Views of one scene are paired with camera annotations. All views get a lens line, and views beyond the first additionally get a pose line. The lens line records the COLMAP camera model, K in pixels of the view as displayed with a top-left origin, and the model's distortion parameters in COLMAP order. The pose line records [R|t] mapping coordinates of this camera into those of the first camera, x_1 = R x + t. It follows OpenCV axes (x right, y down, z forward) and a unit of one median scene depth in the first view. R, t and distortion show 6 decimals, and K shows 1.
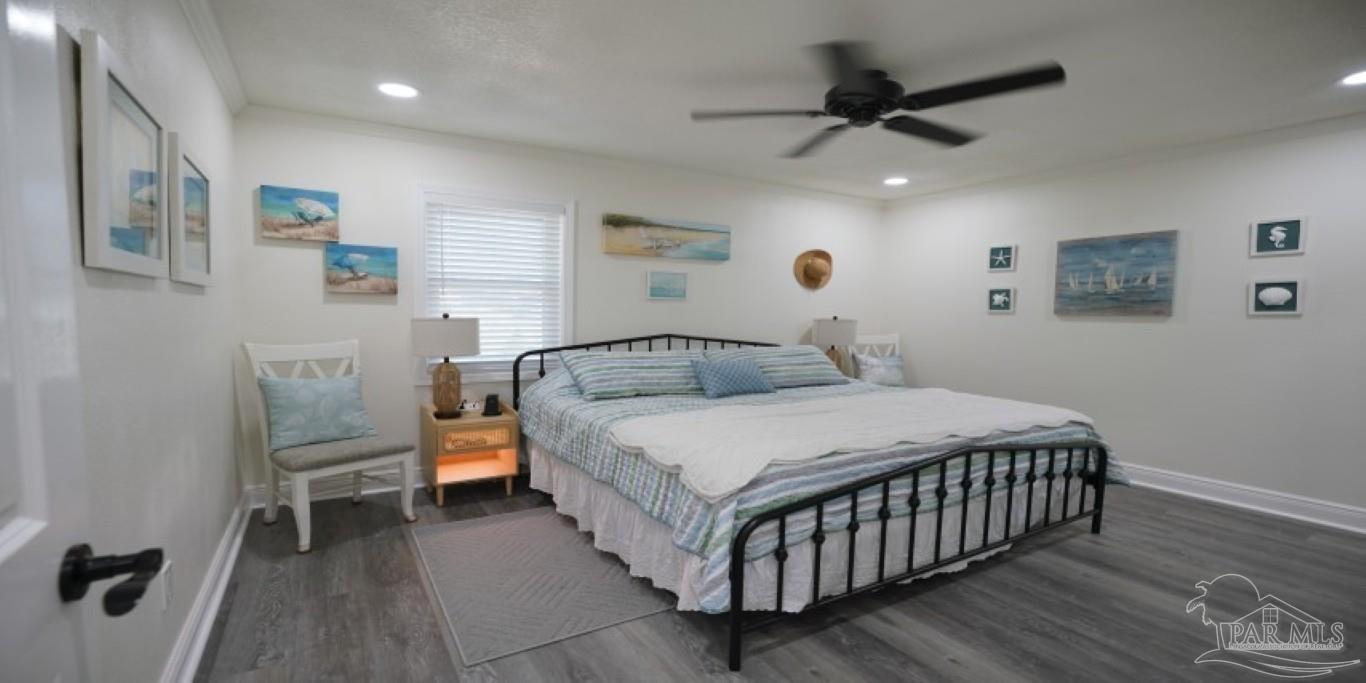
lens RADIAL K [[411.4, 0, 682.0], [0, 411.4, 341.8], [0, 0, 1]] dist [-0.006723, 0.000051]
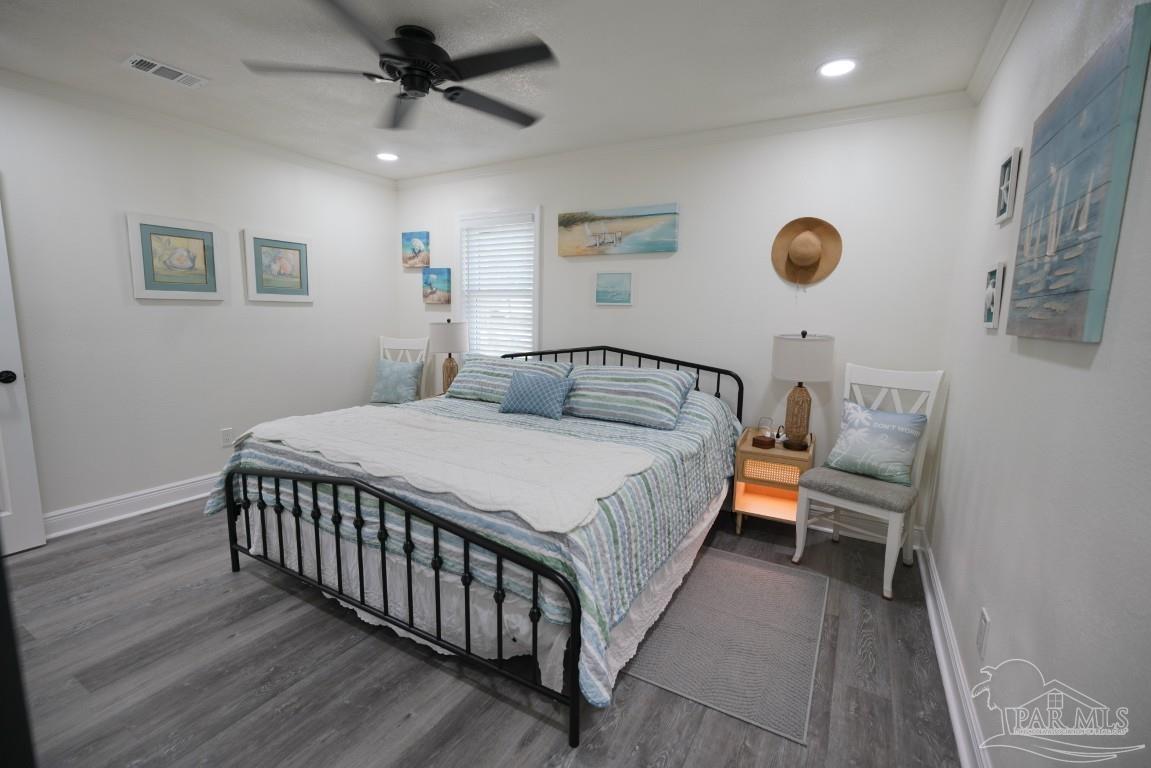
lens RADIAL K [[505.7, 0, 573.7], [0, 505.7, 382.8], [0, 0, 1]] dist [-0.004630, 0.001823]
pose [[0.600537, 0.109495, -0.792064, 0.875884], [-0.069356, 0.993979, 0.084823, -0.031154], [0.796583, 0.003995, 0.604516, 0.357990]]
